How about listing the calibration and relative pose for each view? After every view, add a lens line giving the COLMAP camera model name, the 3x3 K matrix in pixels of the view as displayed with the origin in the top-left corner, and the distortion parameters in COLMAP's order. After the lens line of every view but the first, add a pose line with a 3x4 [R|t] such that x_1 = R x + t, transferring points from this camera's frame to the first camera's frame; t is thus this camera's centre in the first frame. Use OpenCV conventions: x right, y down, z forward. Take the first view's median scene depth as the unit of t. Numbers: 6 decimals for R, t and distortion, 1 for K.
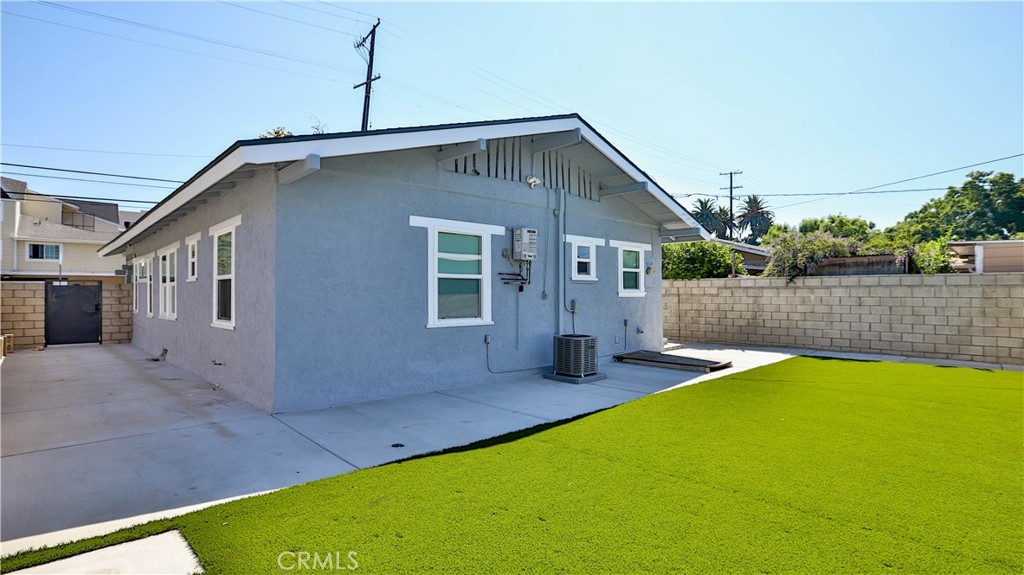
lens RADIAL K [[494.7, 0, 514.0], [0, 494.7, 281.8], [0, 0, 1]] dist [-0.061375, 0.029029]
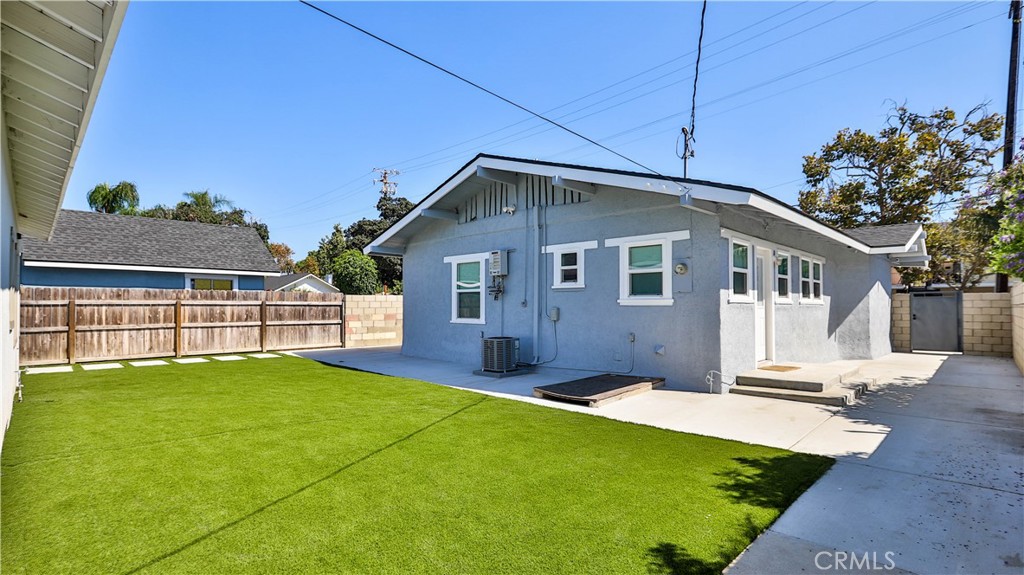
lens RADIAL K [[491.4, 0, 513.4], [0, 491.4, 306.4], [0, 0, 1]] dist [-0.058844, 0.000006]
pose [[0.053443, -0.005958, -0.998553, 1.151342], [0.013996, 0.999888, -0.005217, 0.038609], [0.998473, -0.013697, 0.053520, 0.869808]]
